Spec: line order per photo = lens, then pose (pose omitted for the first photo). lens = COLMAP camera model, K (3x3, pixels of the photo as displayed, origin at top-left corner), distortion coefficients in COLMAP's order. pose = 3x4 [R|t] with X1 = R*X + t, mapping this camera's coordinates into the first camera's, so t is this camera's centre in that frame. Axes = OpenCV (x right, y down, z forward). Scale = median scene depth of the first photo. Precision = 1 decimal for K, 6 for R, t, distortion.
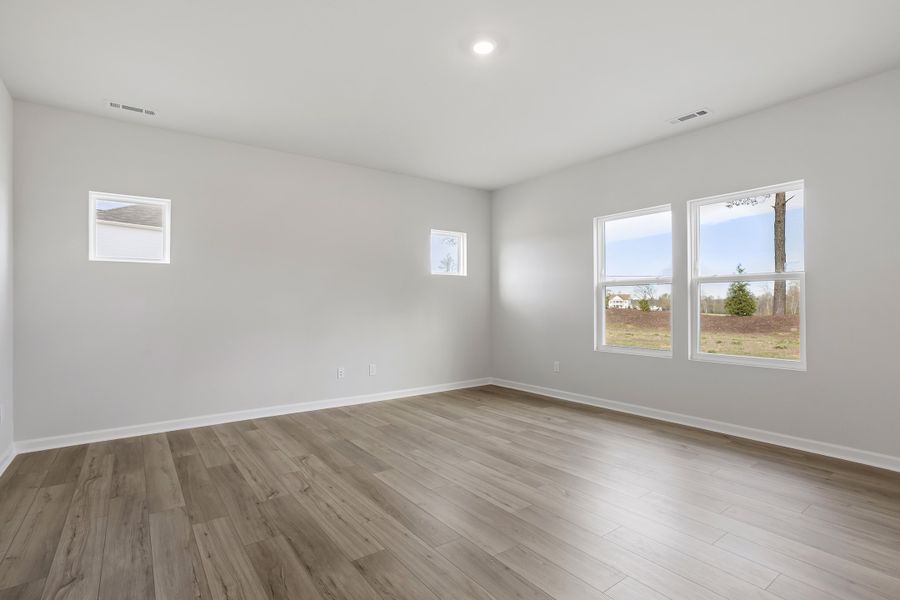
lens RADIAL K [[445.9, 0, 450.9], [0, 445.9, 304.1], [0, 0, 1]] dist [-0.030890, 0.008115]
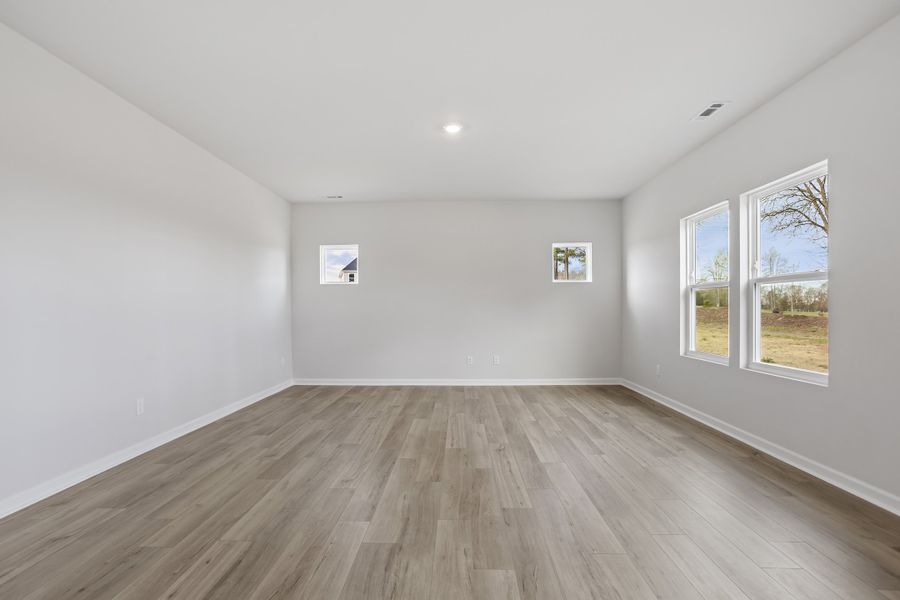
lens RADIAL K [[445.9, 0, 438.1], [0, 445.9, 311.5], [0, 0, 1]] dist [-0.030890, 0.008115]
pose [[0.777479, 0.001958, -0.628906, 0.621458], [0.001645, 0.999985, 0.005148, 0.003080], [0.628907, -0.005037, 0.777464, -0.105369]]
